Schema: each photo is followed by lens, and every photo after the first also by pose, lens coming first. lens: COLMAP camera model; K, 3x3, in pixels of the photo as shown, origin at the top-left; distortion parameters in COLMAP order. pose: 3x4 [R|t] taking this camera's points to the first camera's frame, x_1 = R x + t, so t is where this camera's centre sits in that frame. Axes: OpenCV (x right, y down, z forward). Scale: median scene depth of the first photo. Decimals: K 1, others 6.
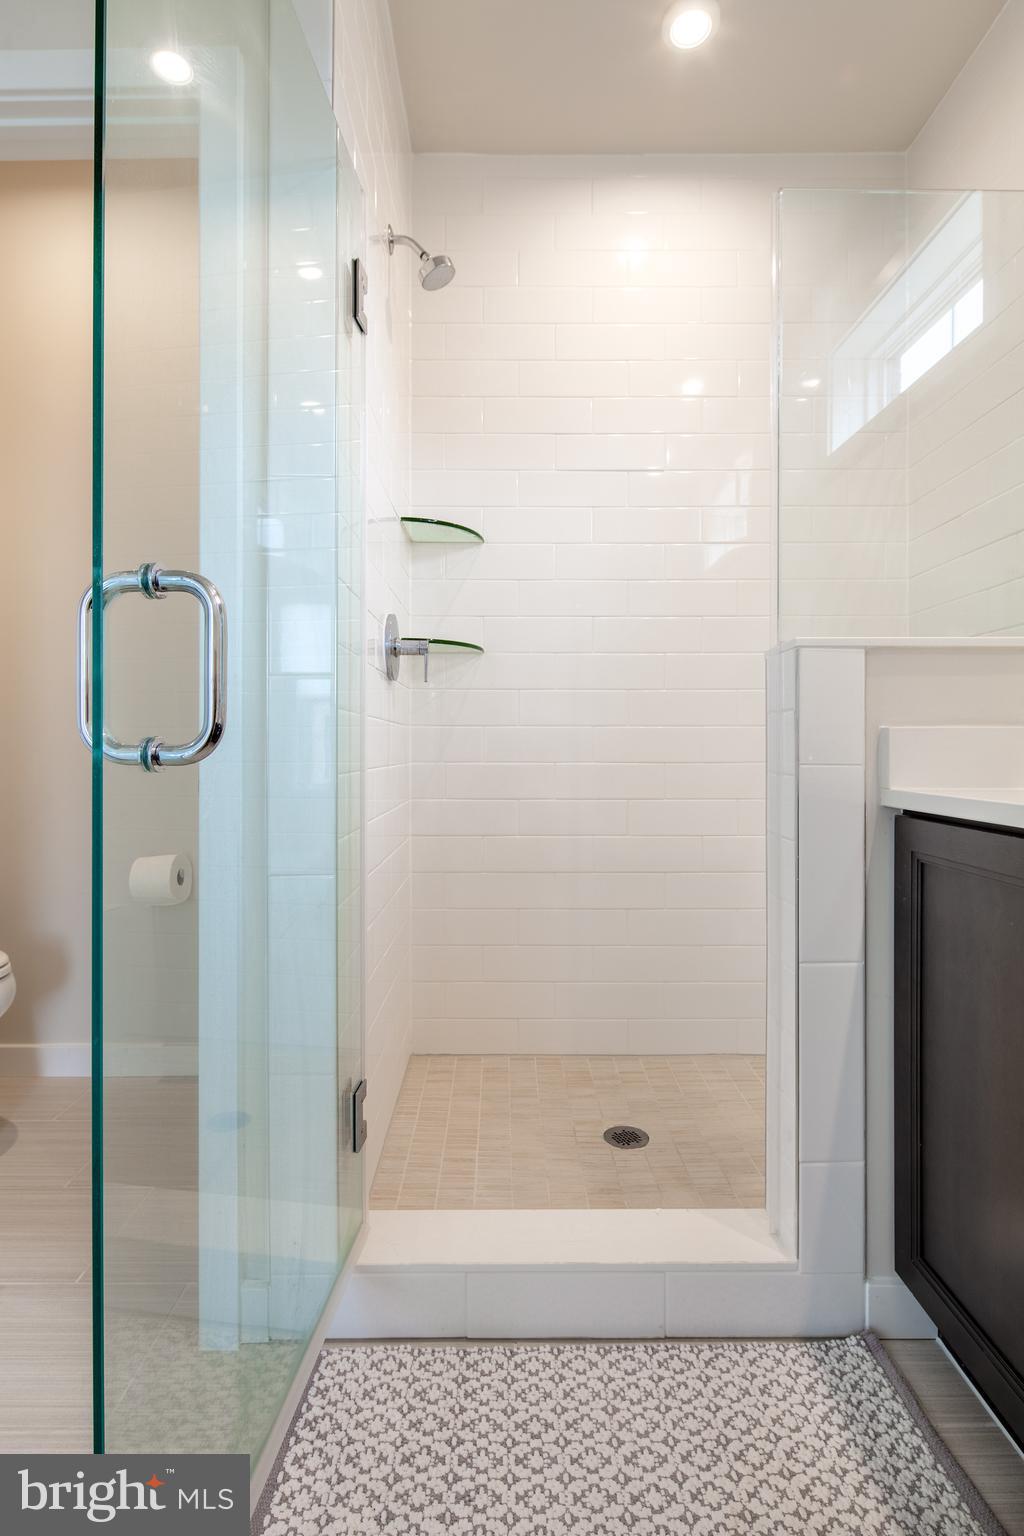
lens RADIAL K [[766.2, 0, 511.3], [0, 766.2, 733.6], [0, 0, 1]] dist [-0.000396, -0.001757]
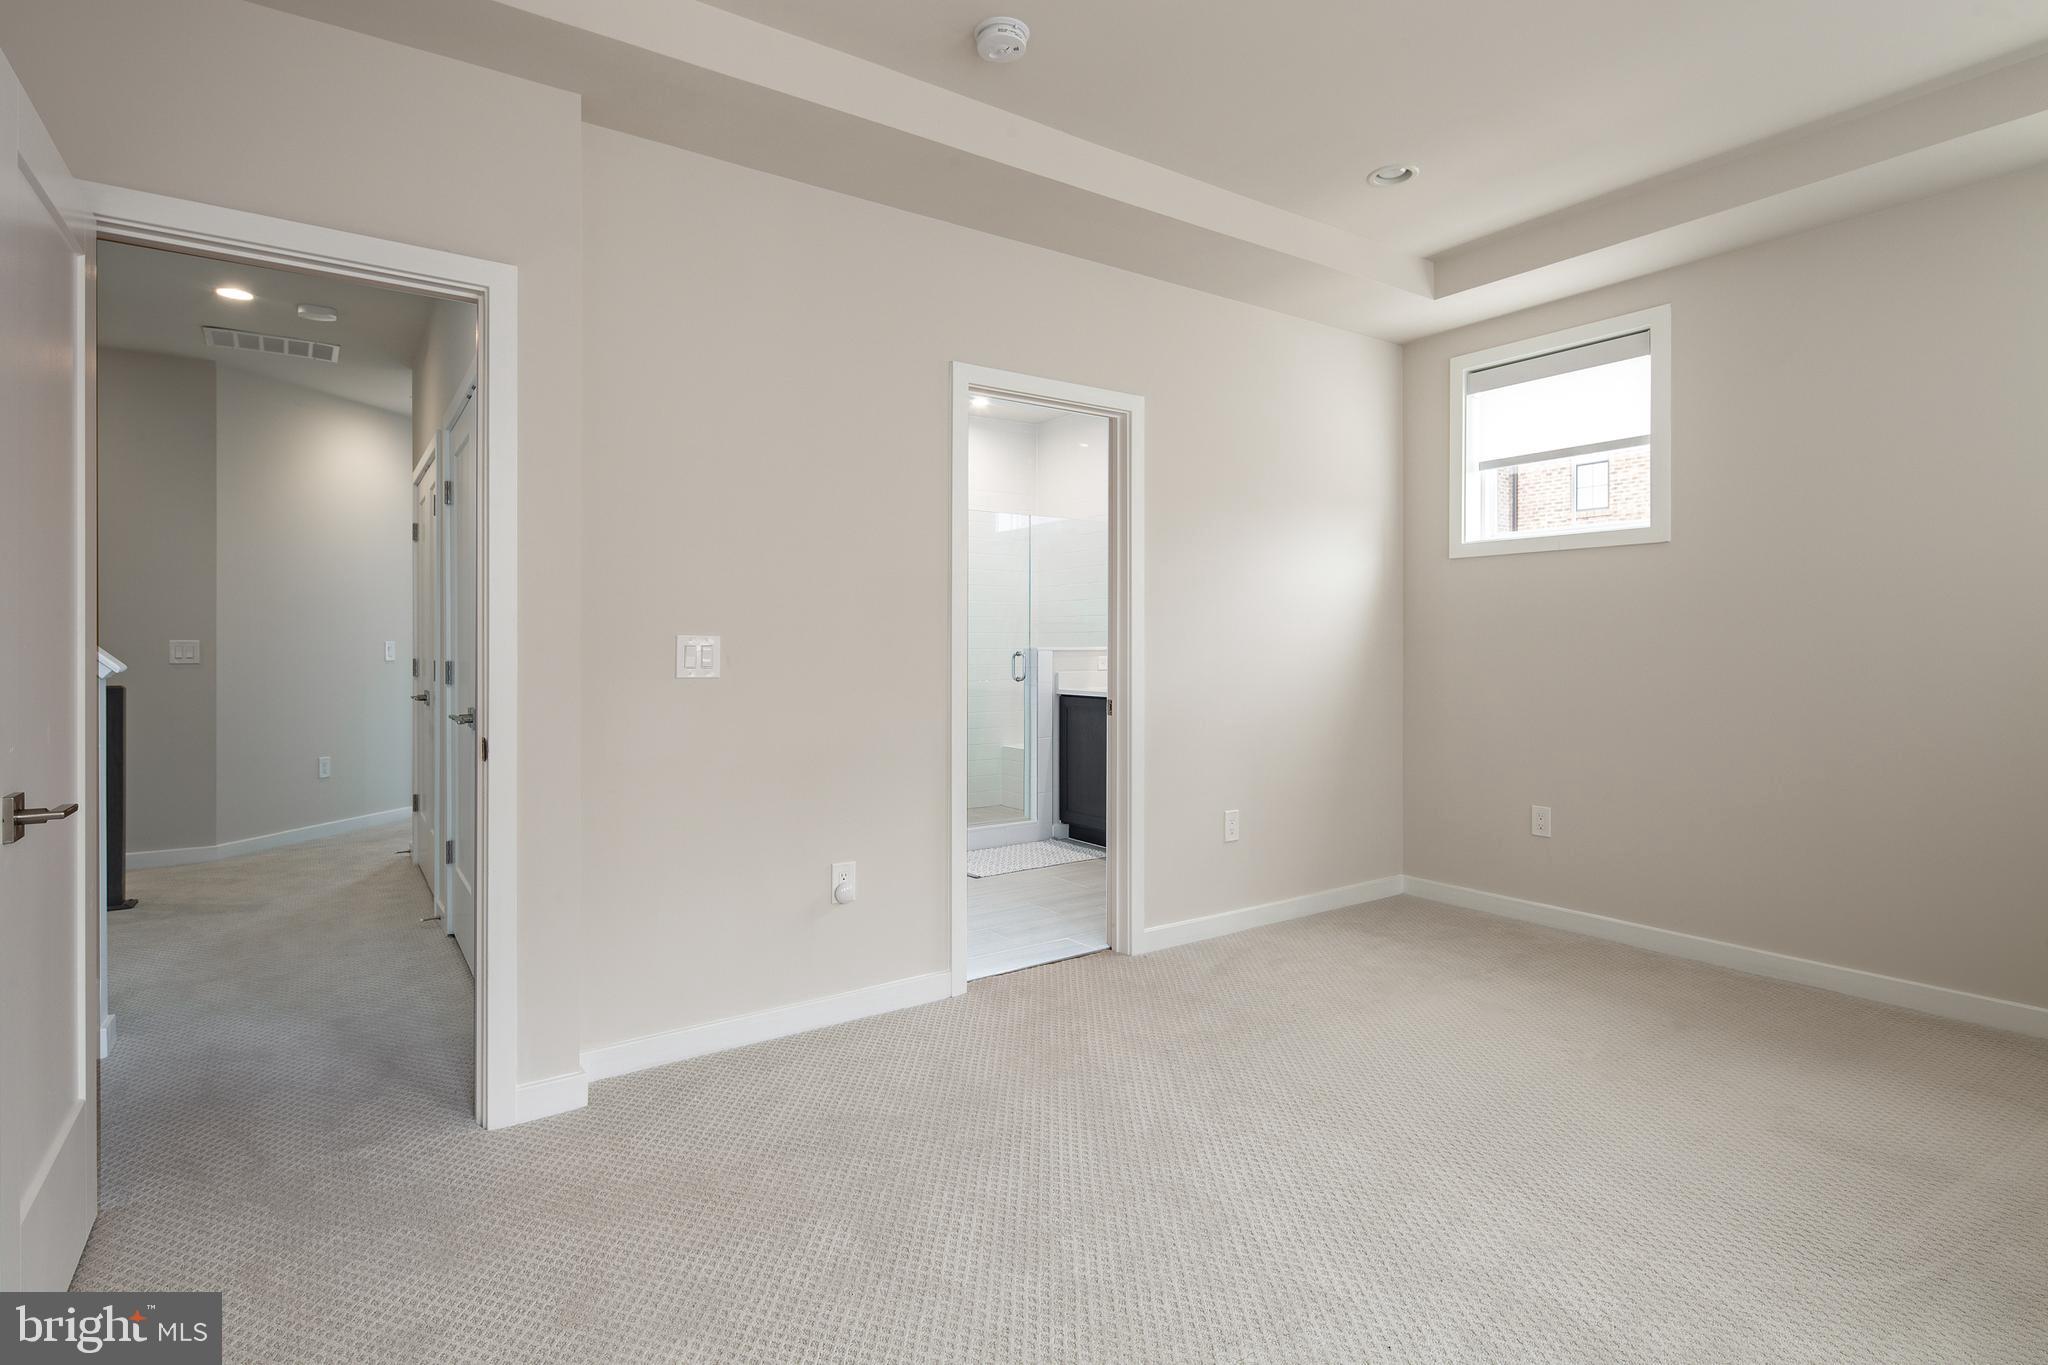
lens RADIAL K [[1021.6, 0, 1021.1], [0, 1021.6, 644.1], [0, 0, 1]] dist [-0.000396, -0.001757]
pose [[0.828344, -0.008187, 0.560161, -2.410550], [0.005397, 0.999963, 0.006634, -0.176568], [-0.560194, -0.002472, 0.828358, -2.976975]]
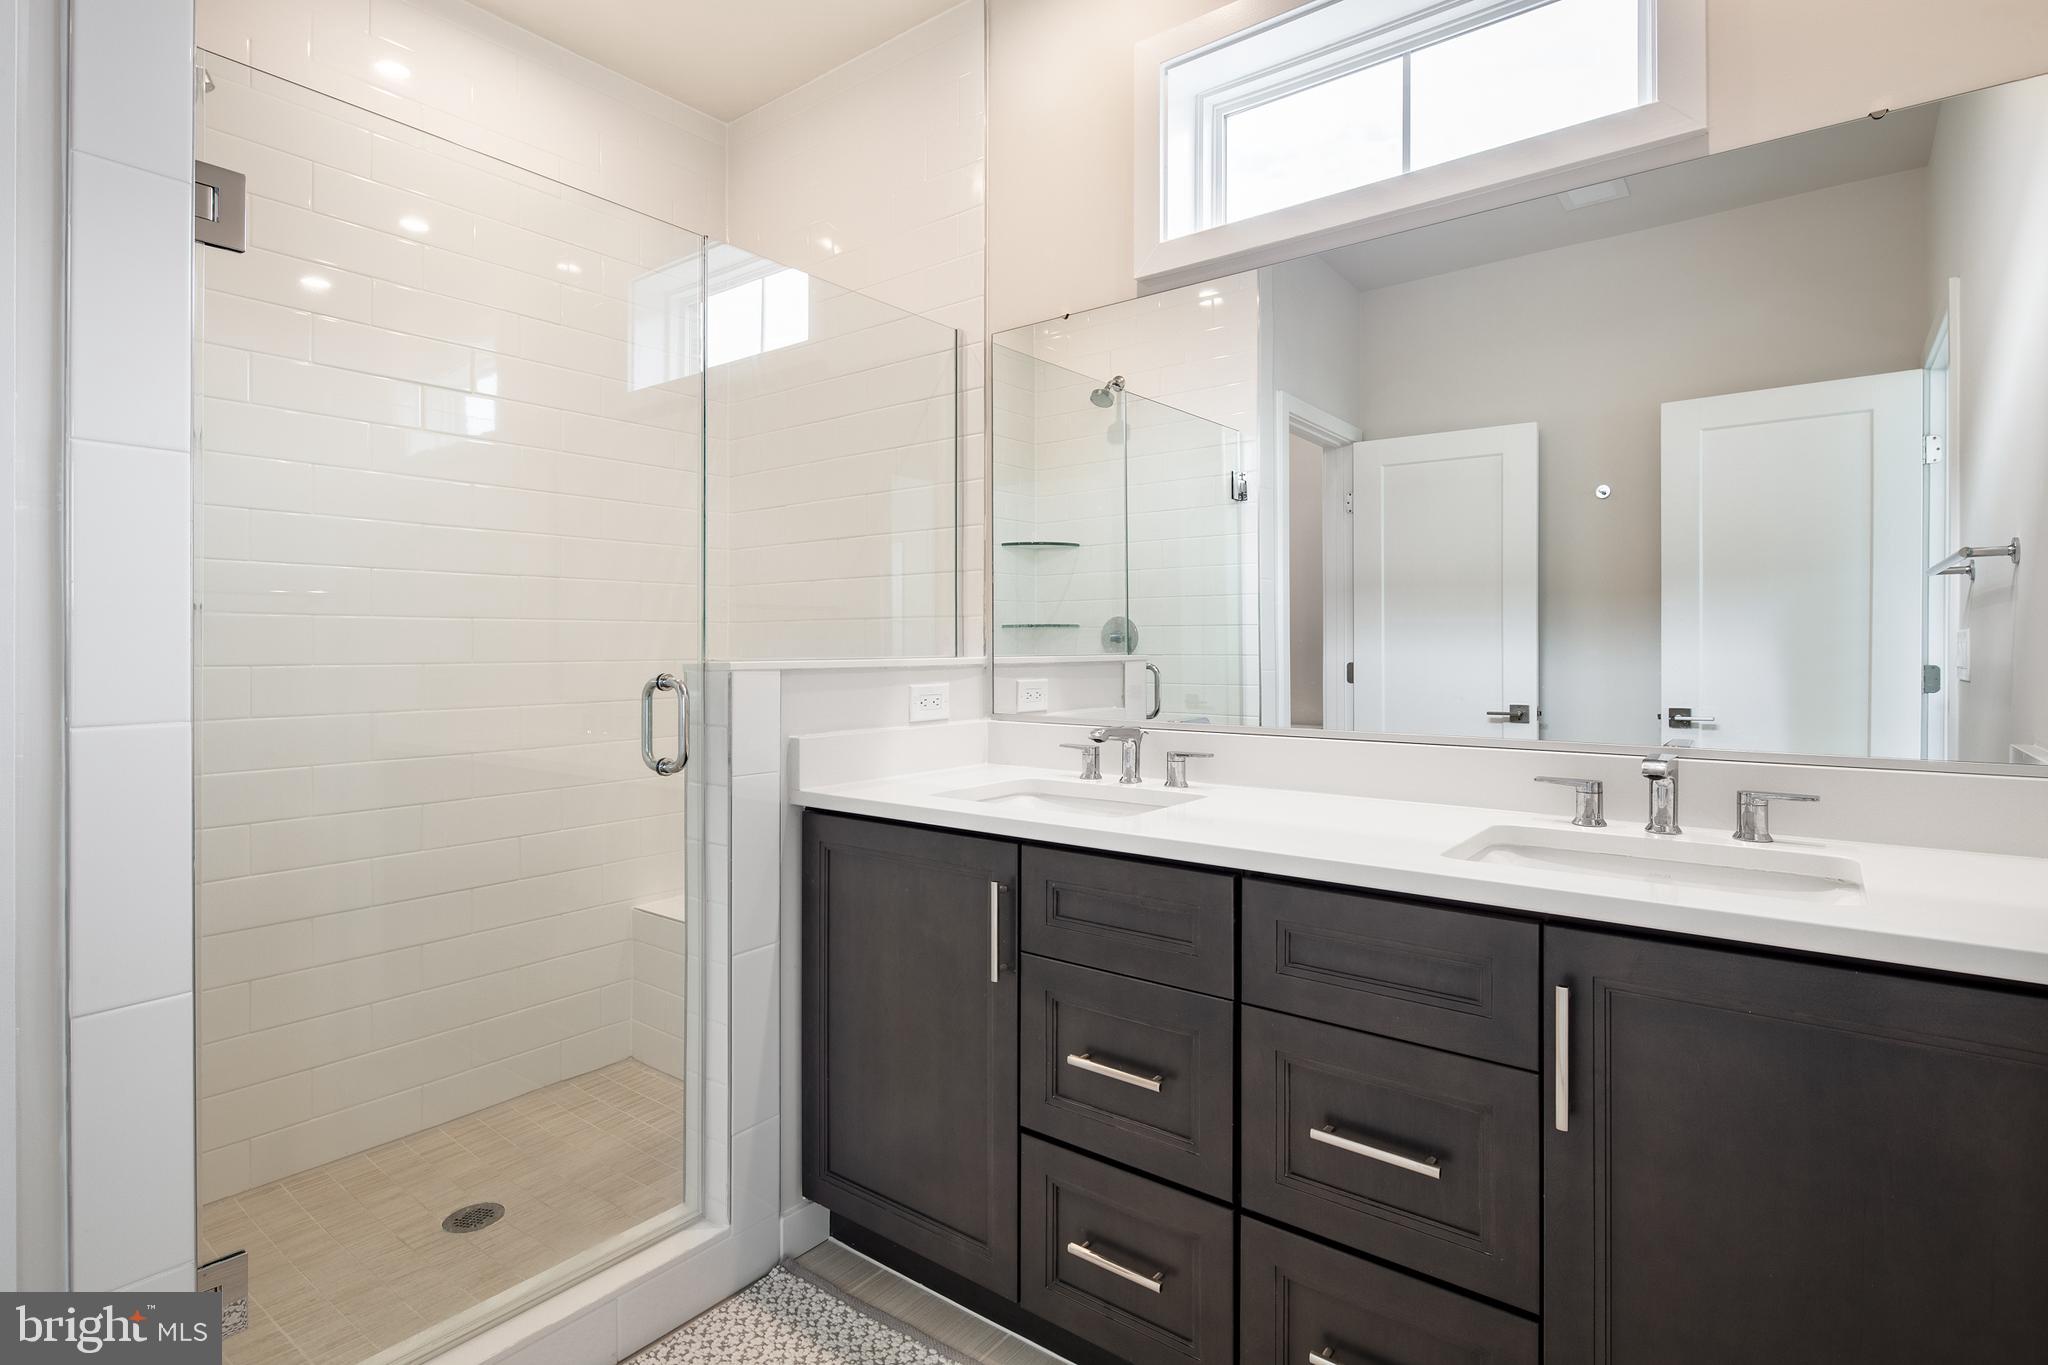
lens RADIAL K [[1021.6, 0, 1021.1], [0, 1021.6, 644.1], [0, 0, 1]] dist [-0.000396, -0.001757]
pose [[0.624498, -0.008486, 0.780980, -0.513688], [0.001690, 0.999953, 0.009513, -0.164907], [-0.781025, -0.004621, 0.624483, -0.244268]]
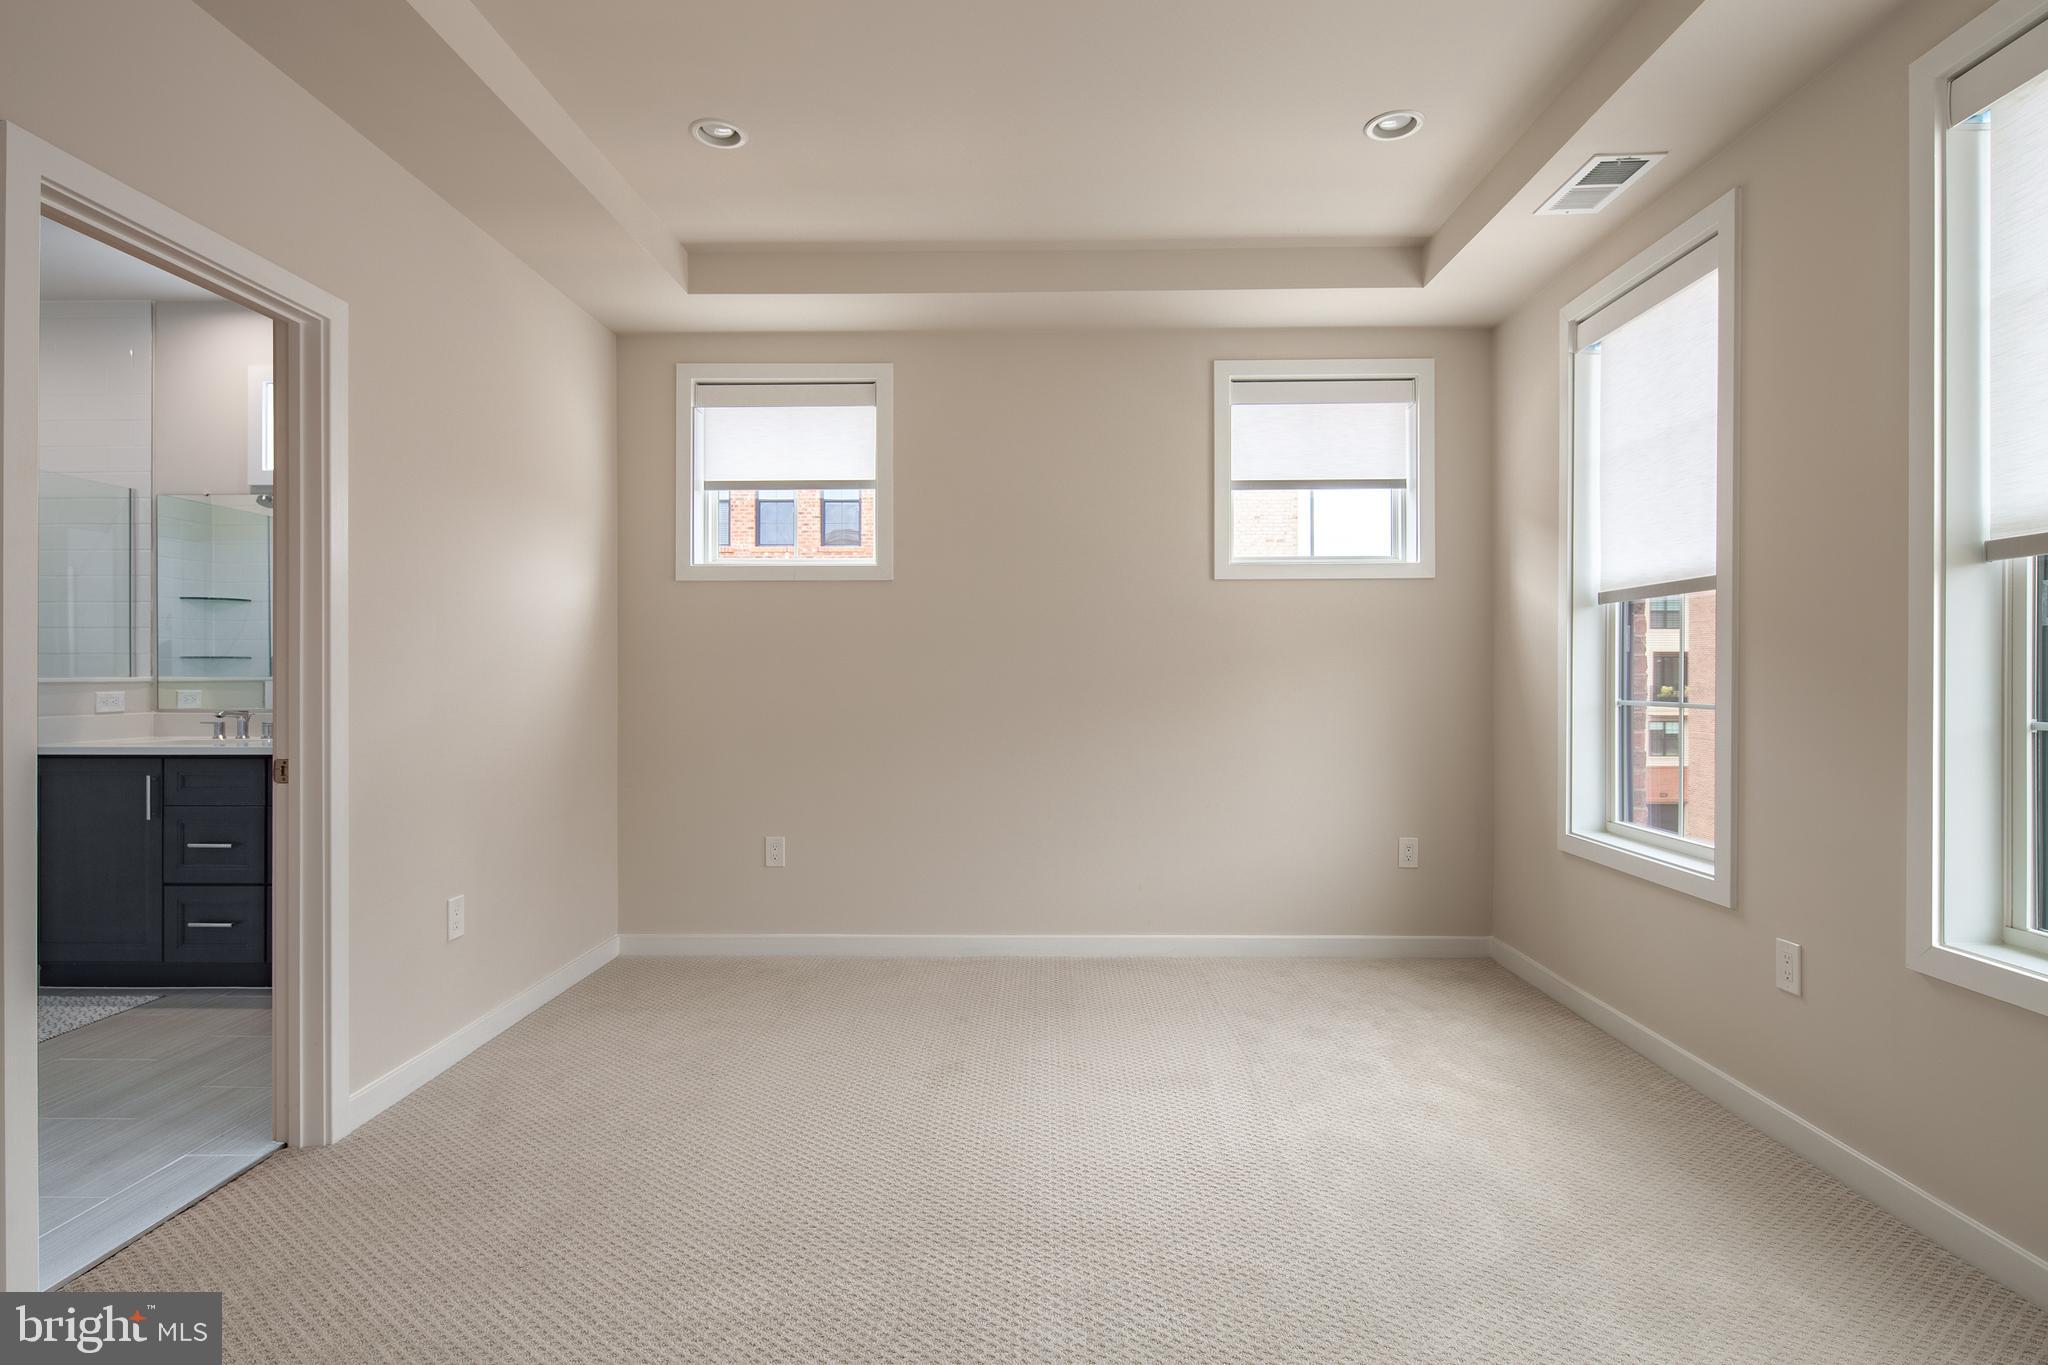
lens RADIAL K [[998.7, 0, 1026.1], [0, 998.7, 678.2], [0, 0, 1]] dist [-0.000473, -0.000816]
pose [[0.023875, -0.012070, 0.999642, -2.356927], [-0.004924, 0.999914, 0.012191, -0.174041], [-0.999703, -0.005213, 0.023814, -2.028440]]
